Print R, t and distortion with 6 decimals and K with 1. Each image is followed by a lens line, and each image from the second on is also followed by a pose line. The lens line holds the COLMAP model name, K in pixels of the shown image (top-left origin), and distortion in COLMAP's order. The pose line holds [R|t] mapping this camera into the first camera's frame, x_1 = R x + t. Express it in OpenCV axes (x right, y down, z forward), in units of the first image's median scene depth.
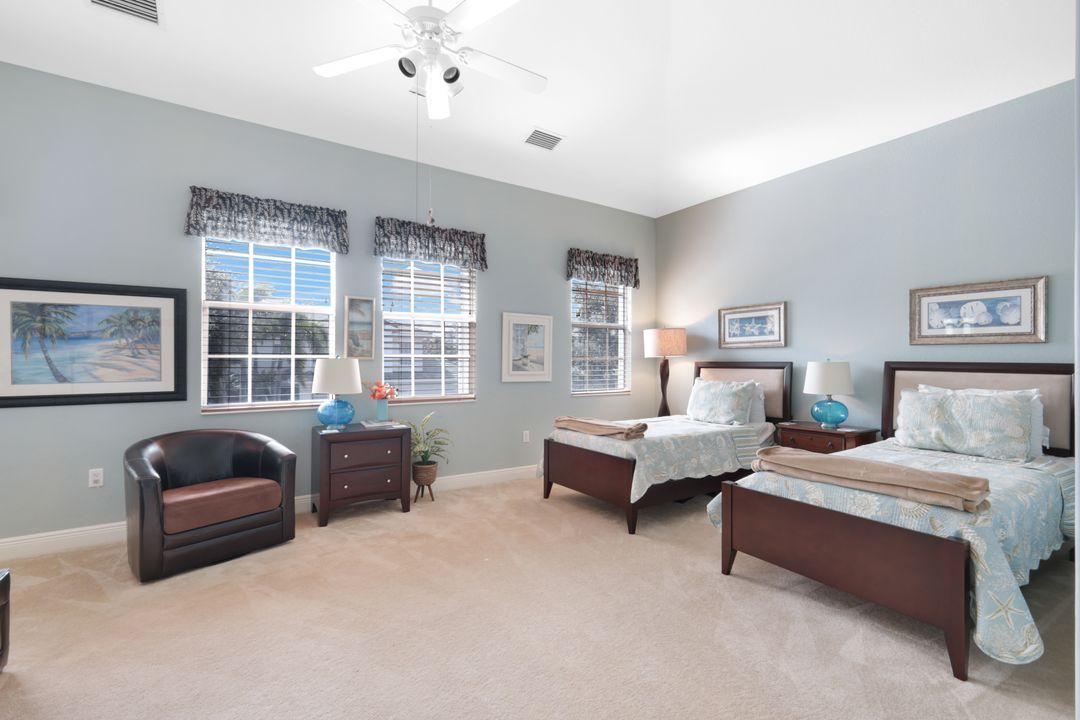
lens RADIAL K [[472.8, 0, 540.6], [0, 472.8, 356.5], [0, 0, 1]] dist [0.004400, 0.000172]
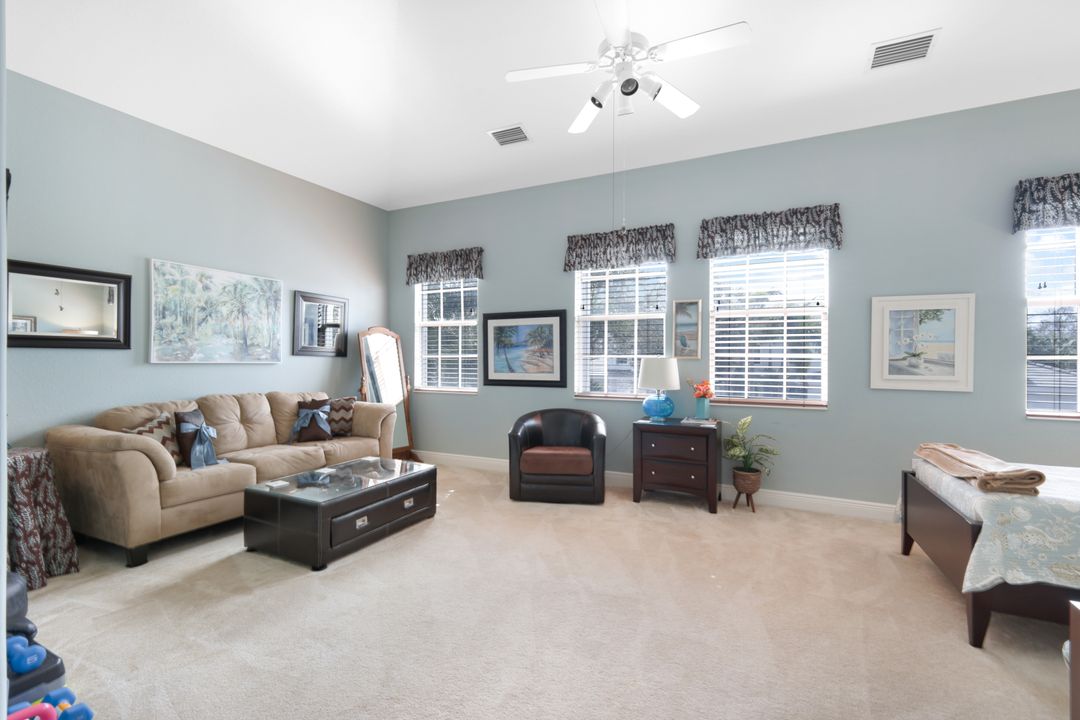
lens RADIAL K [[472.8, 0, 540.6], [0, 472.8, 356.5], [0, 0, 1]] dist [0.004400, 0.000172]
pose [[0.509891, -0.005346, -0.860222, 0.384603], [0.004357, 0.999984, -0.003632, 0.003370], [0.860228, -0.001896, 0.509906, 0.186295]]
